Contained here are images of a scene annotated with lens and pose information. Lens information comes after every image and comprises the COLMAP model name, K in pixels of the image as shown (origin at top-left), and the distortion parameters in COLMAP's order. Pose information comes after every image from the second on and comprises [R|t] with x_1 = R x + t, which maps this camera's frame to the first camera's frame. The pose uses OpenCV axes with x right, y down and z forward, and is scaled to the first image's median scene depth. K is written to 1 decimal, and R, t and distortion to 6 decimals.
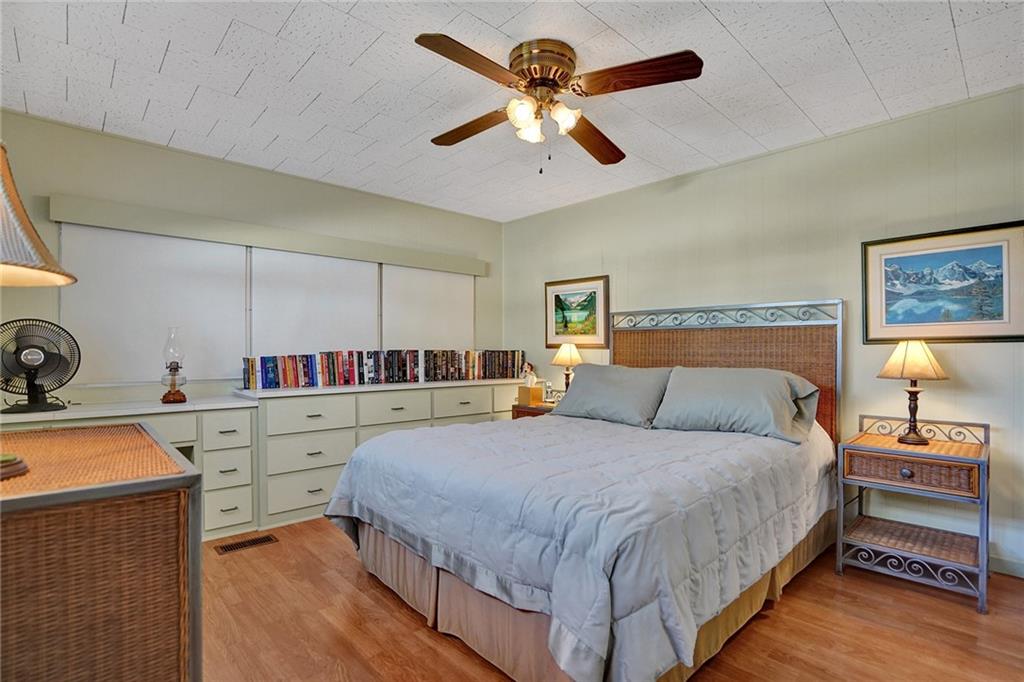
lens RADIAL K [[488.1, 0, 522.9], [0, 488.1, 339.9], [0, 0, 1]] dist [-0.049258, 0.017299]
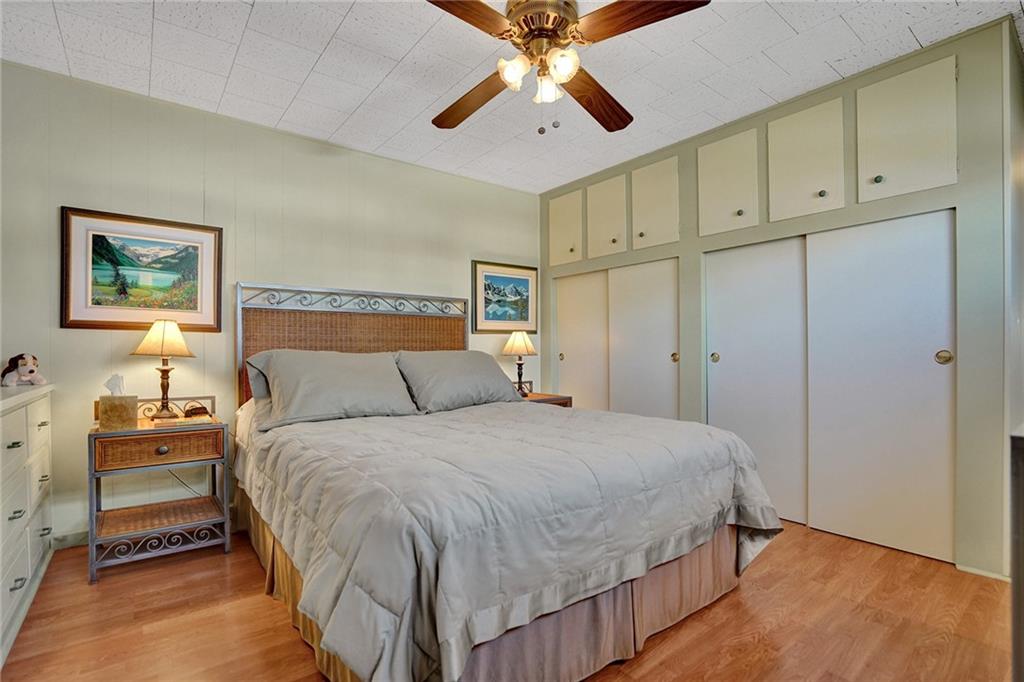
lens RADIAL K [[488.1, 0, 519.6], [0, 488.1, 346.6], [0, 0, 1]] dist [-0.049258, 0.017299]
pose [[0.104092, -0.015554, 0.994446, -0.602012], [-0.035972, 0.999165, 0.019393, 0.013765], [-0.993917, -0.037791, 0.103446, 0.611440]]
